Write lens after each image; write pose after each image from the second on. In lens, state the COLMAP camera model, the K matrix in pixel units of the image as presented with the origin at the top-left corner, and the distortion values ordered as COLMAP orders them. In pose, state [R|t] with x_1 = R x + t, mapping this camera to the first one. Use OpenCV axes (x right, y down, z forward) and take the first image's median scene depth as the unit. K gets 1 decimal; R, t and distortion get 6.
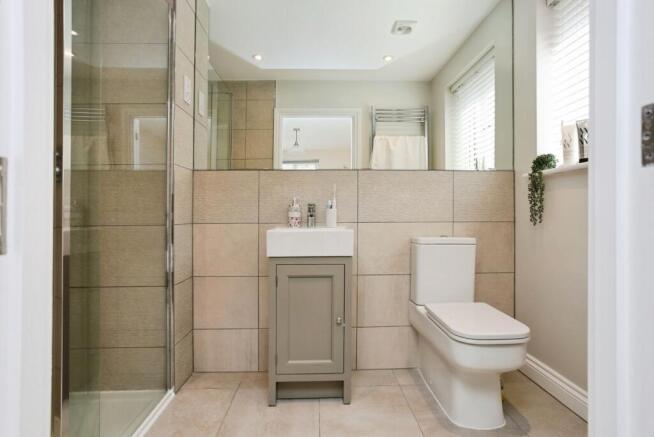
lens RADIAL K [[307.1, 0, 326.4], [0, 307.1, 216.3], [0, 0, 1]] dist [-0.004599, 0.000288]
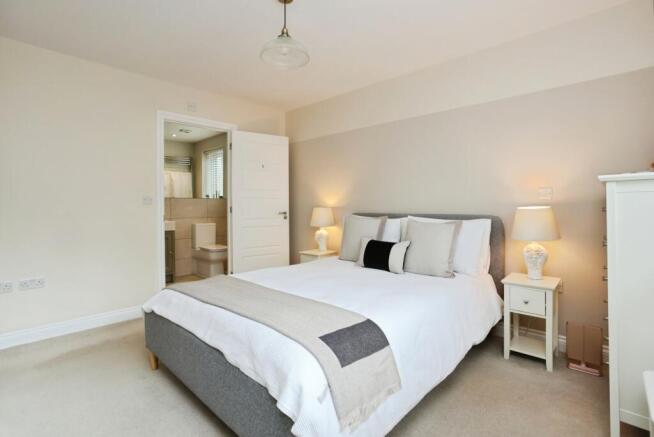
lens RADIAL K [[307.1, 0, 326.9], [0, 307.1, 216.1], [0, 0, 1]] dist [-0.004599, 0.000288]
pose [[0.703969, -0.008680, 0.710178, -0.729786], [0.003265, 0.999954, 0.008986, -0.015682], [-0.710223, -0.004007, 0.703965, -1.562372]]
